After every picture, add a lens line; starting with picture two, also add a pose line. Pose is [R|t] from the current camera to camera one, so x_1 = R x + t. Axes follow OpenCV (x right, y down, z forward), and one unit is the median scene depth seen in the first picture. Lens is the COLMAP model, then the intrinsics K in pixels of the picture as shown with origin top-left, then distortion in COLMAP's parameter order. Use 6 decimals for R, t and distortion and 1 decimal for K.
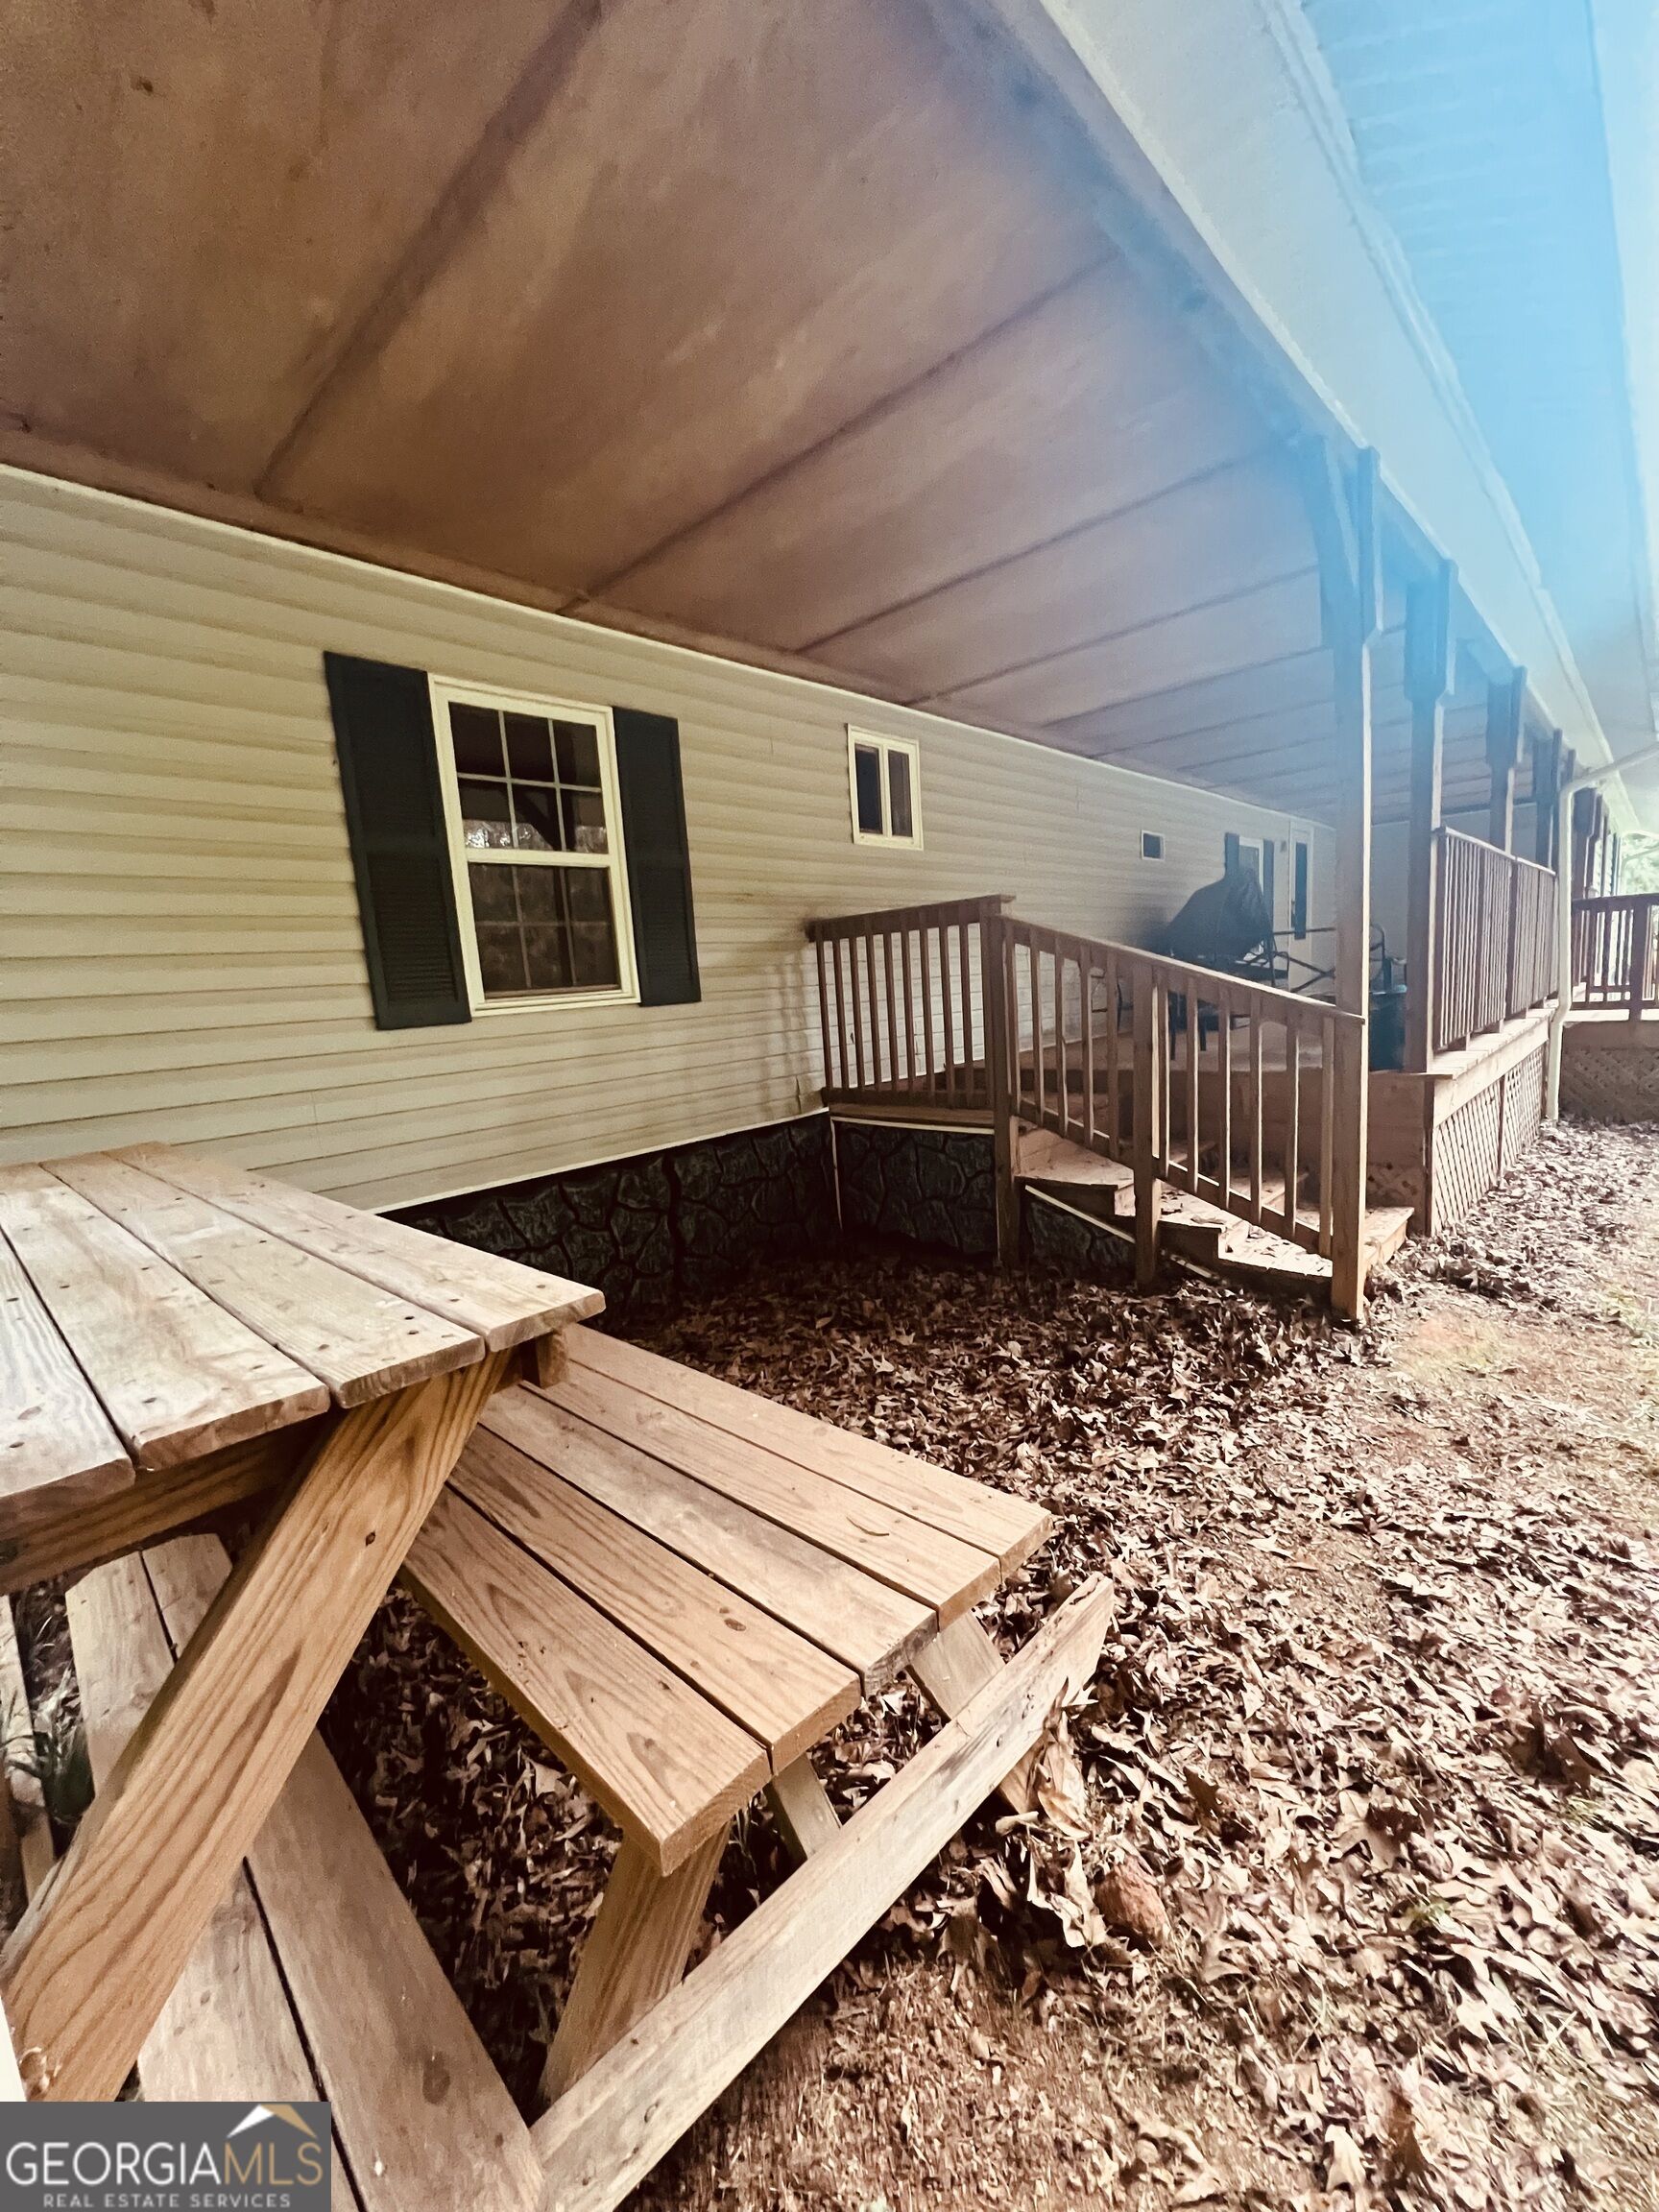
lens RADIAL K [[879.2, 0, 829.5], [0, 879.2, 1106.0], [0, 0, 1]] dist [0.000900, -0.000158]
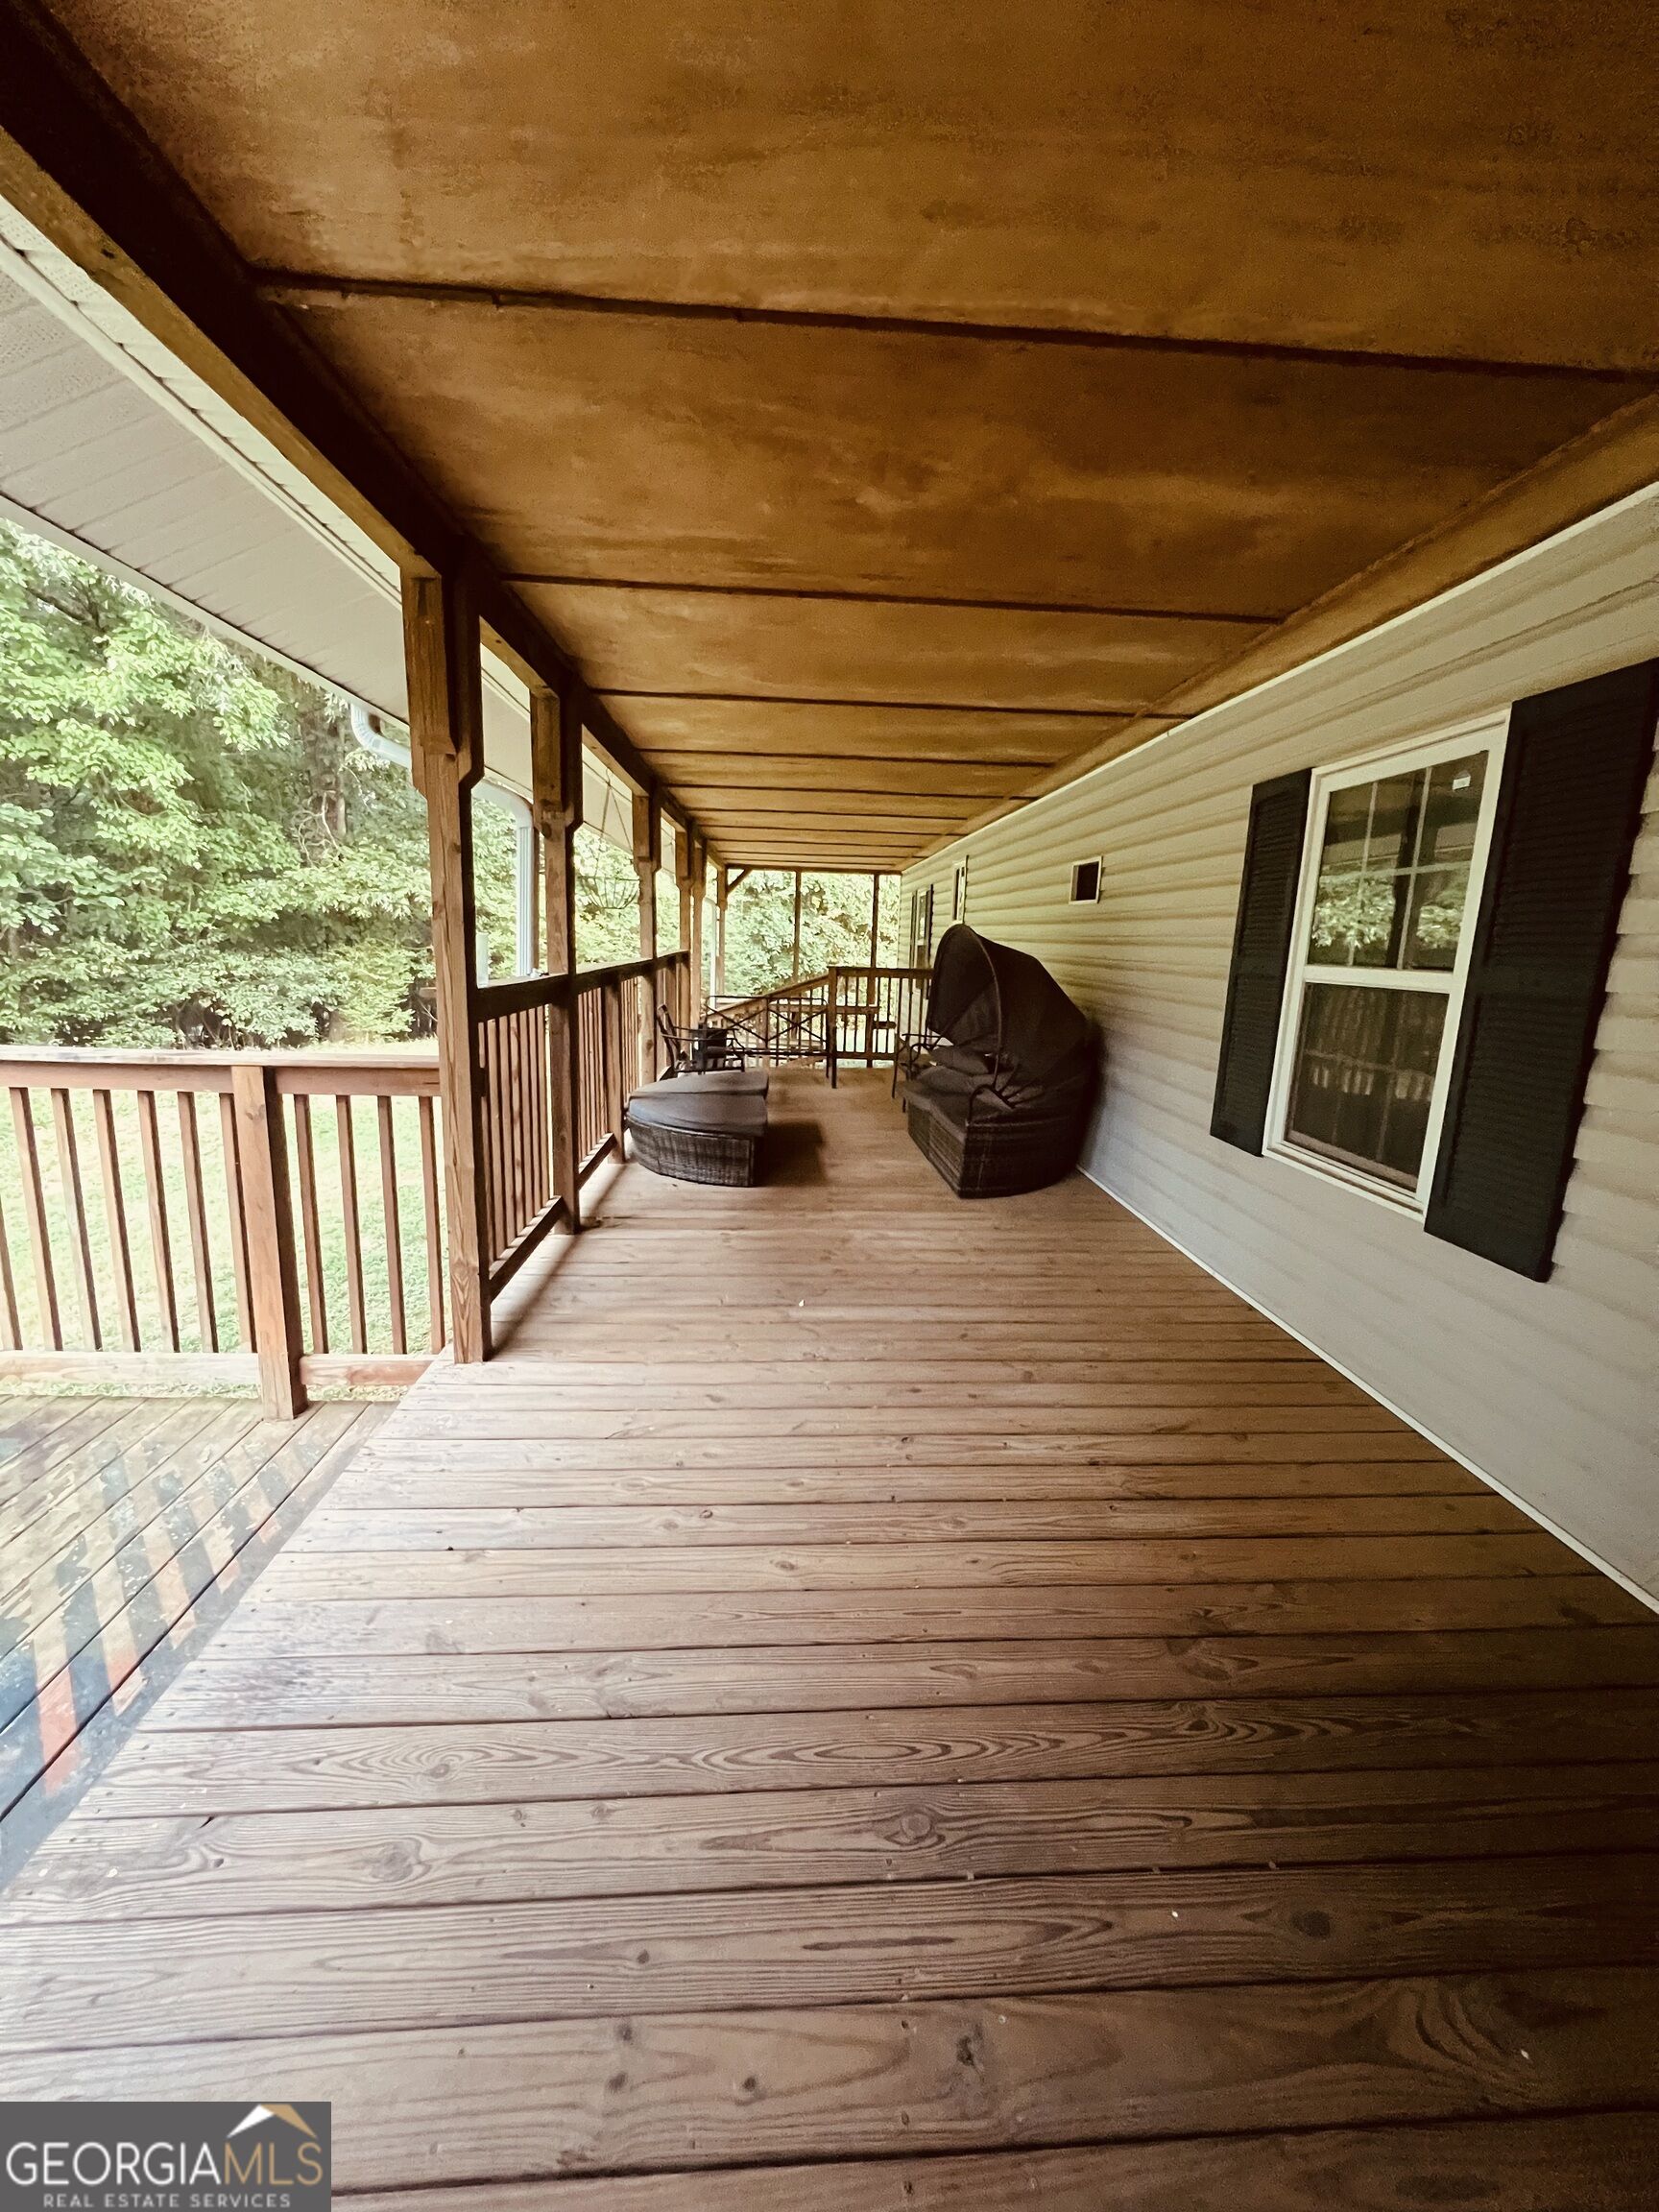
lens RADIAL K [[879.2, 0, 829.5], [0, 879.2, 1106.0], [0, 0, 1]] dist [0.000900, -0.000158]
pose [[-0.686588, 0.186010, -0.702849, 0.508914], [-0.087608, 0.938508, 0.333958, -0.399908], [0.721749, 0.290867, -0.628073, 1.212010]]
